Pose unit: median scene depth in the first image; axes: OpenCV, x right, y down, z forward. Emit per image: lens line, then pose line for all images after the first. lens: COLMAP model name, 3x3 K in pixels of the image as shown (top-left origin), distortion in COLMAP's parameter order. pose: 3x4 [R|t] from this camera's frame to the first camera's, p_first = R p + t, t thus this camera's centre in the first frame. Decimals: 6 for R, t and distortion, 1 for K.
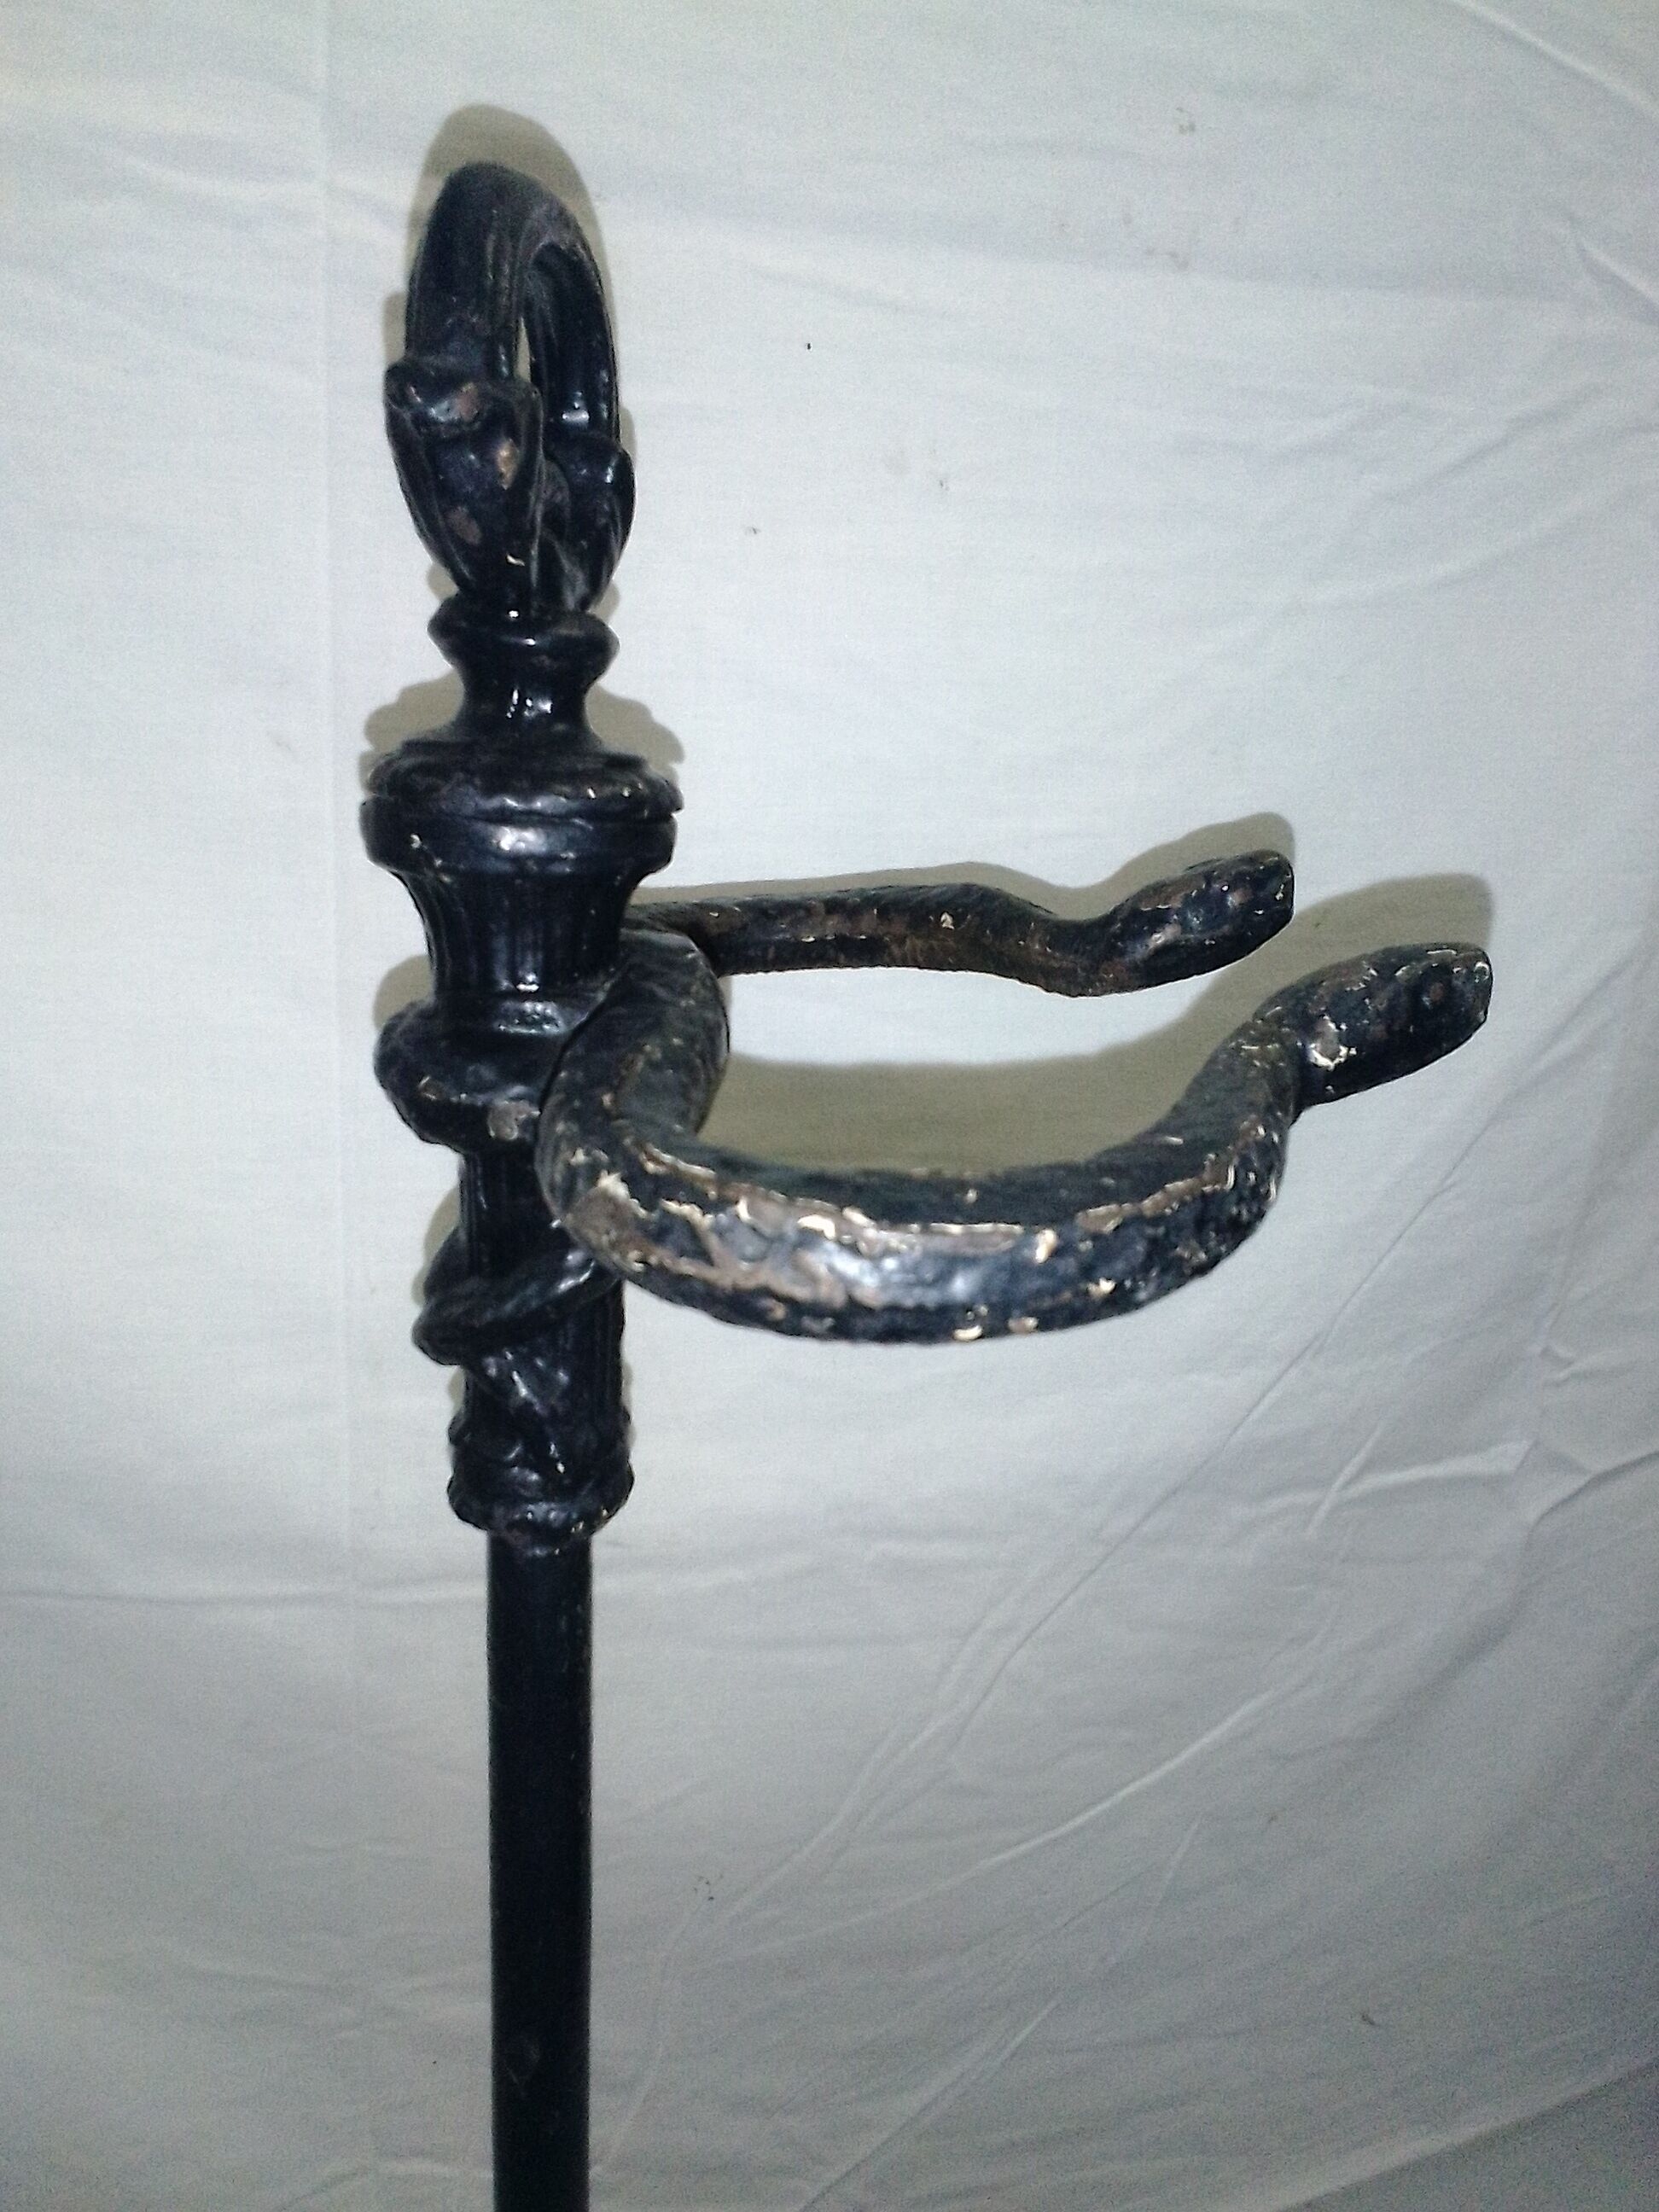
lens RADIAL K [[1737.7, 0, 833.3], [0, 1737.7, 1088.1], [0, 0, 1]] dist [0.078662, -0.114975]
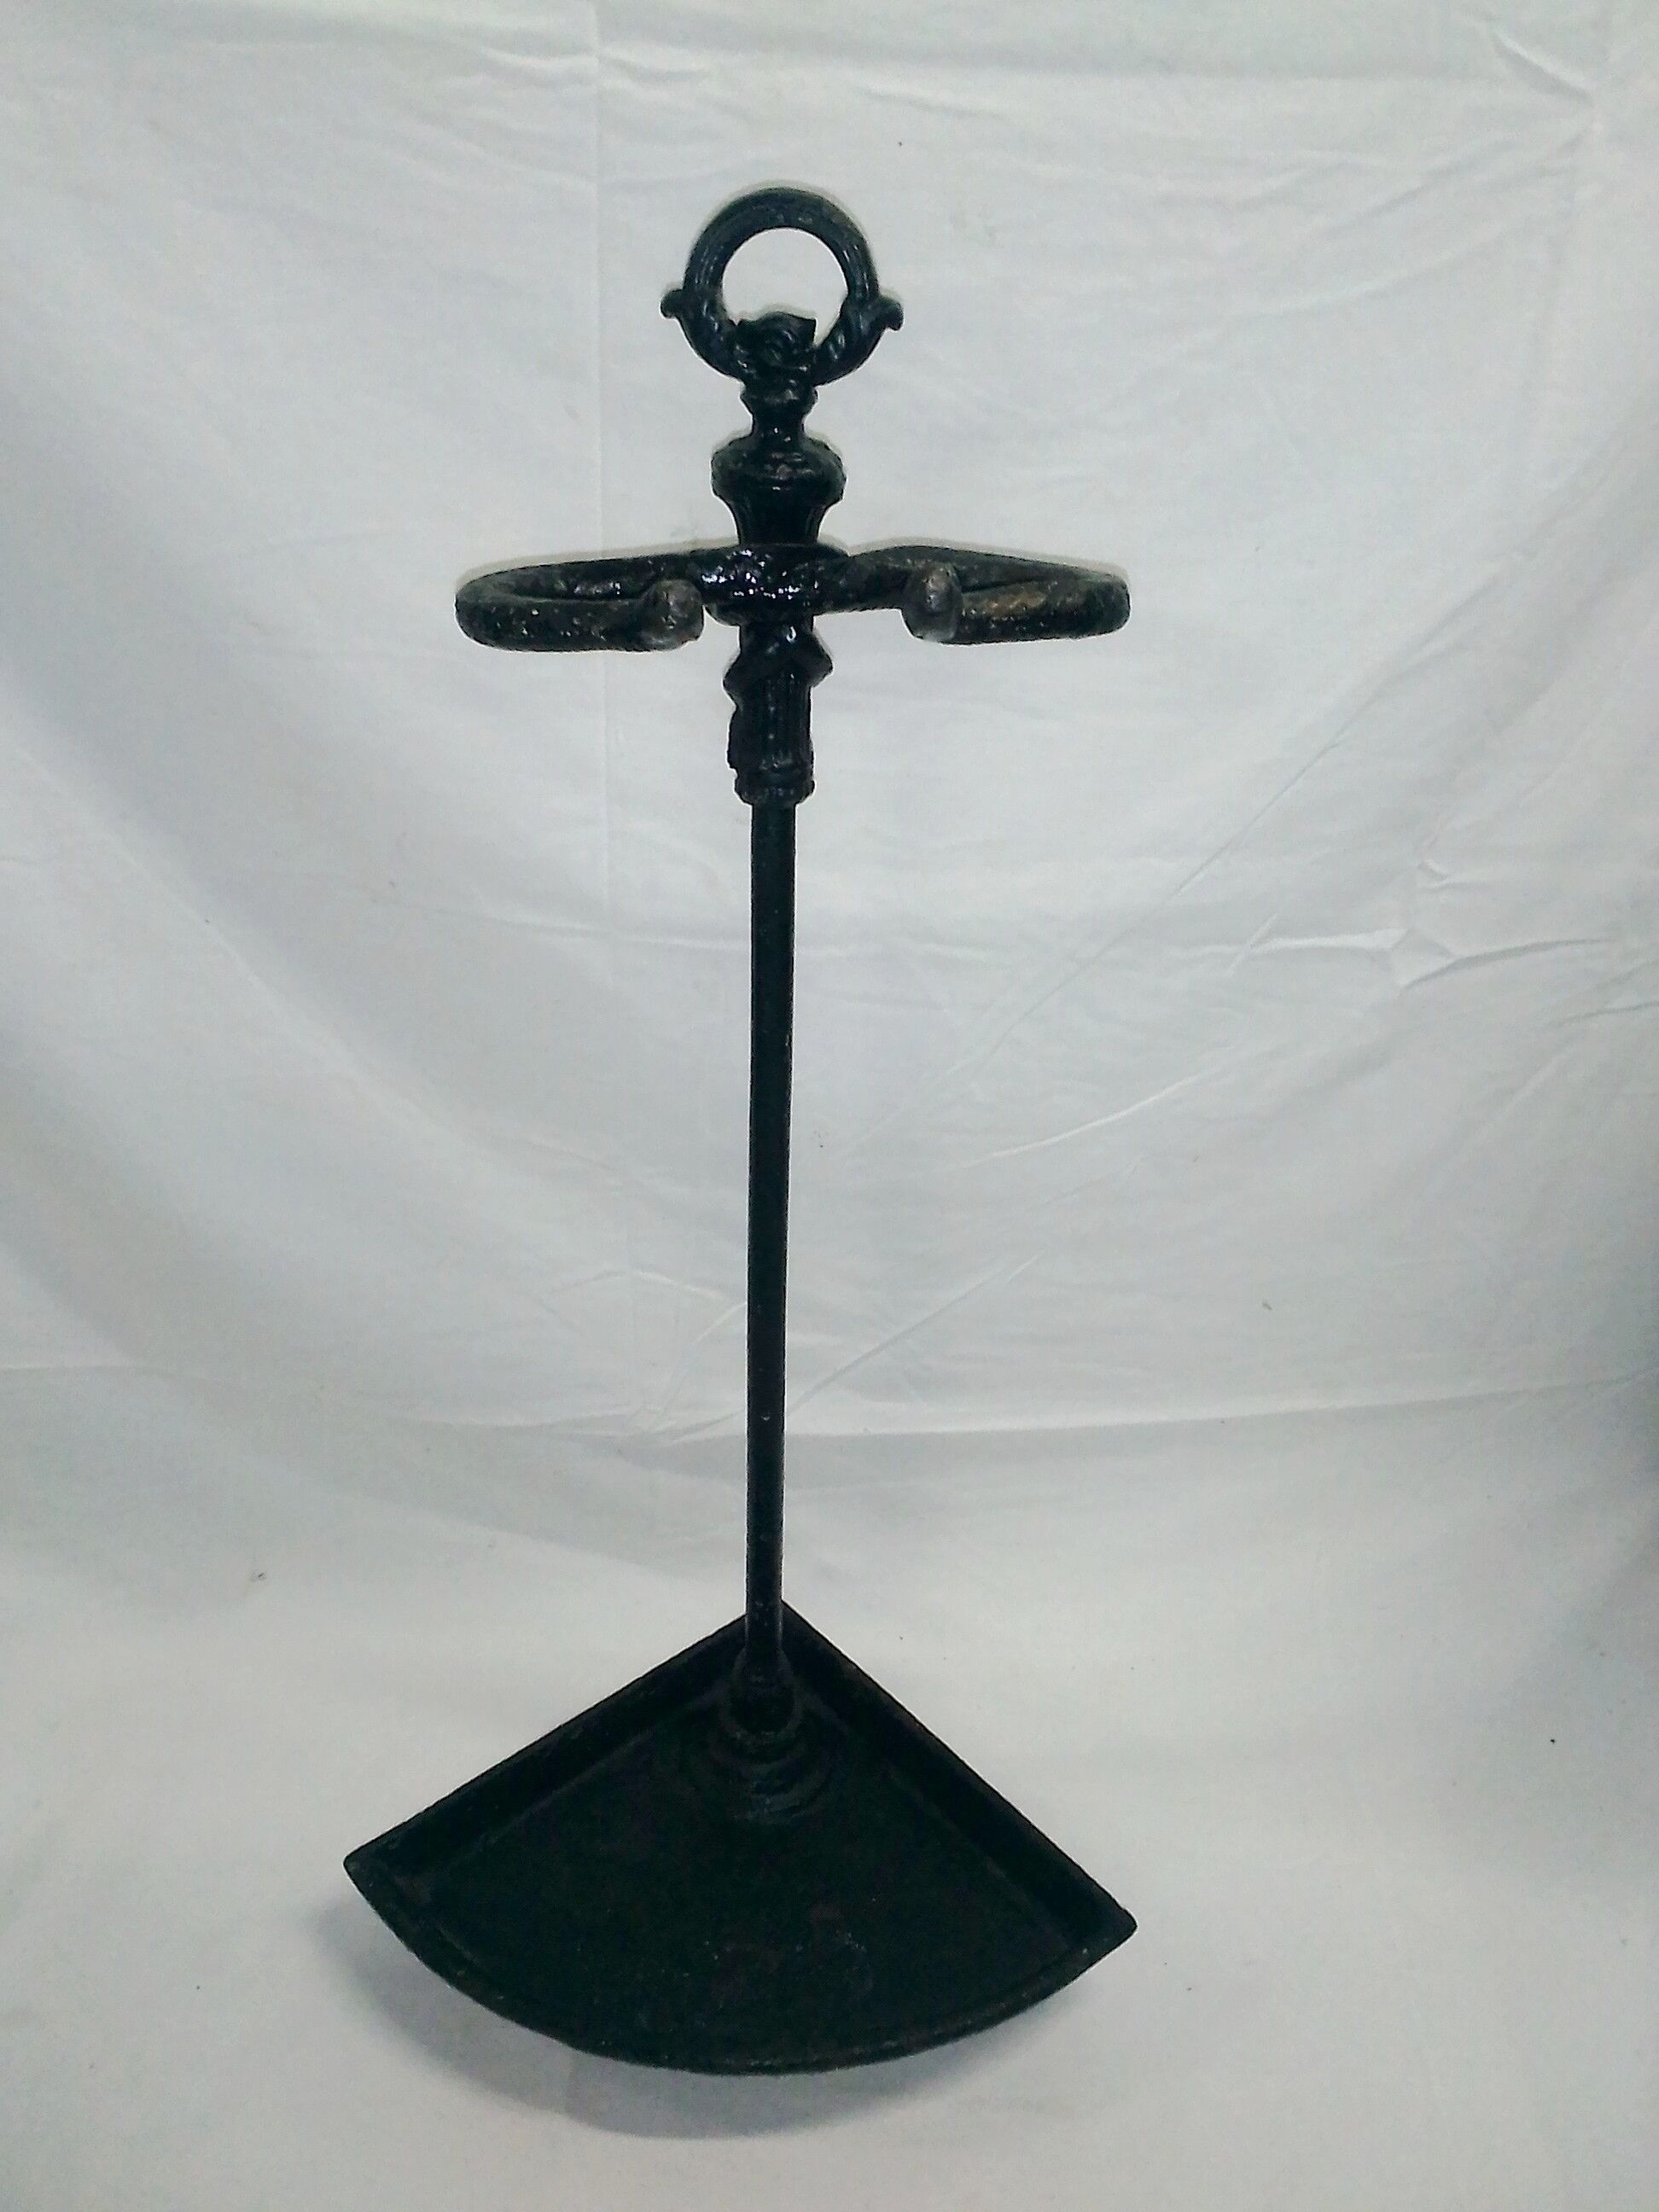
lens RADIAL K [[1737.7, 0, 823.5], [0, 1737.7, 1097.4], [0, 0, 1]] dist [0.078662, -0.114975]
pose [[0.966920, 0.116030, -0.227163, 0.324729], [-0.055245, 0.964675, 0.257587, -0.010561], [0.249027, -0.236516, 0.939173, -0.581087]]
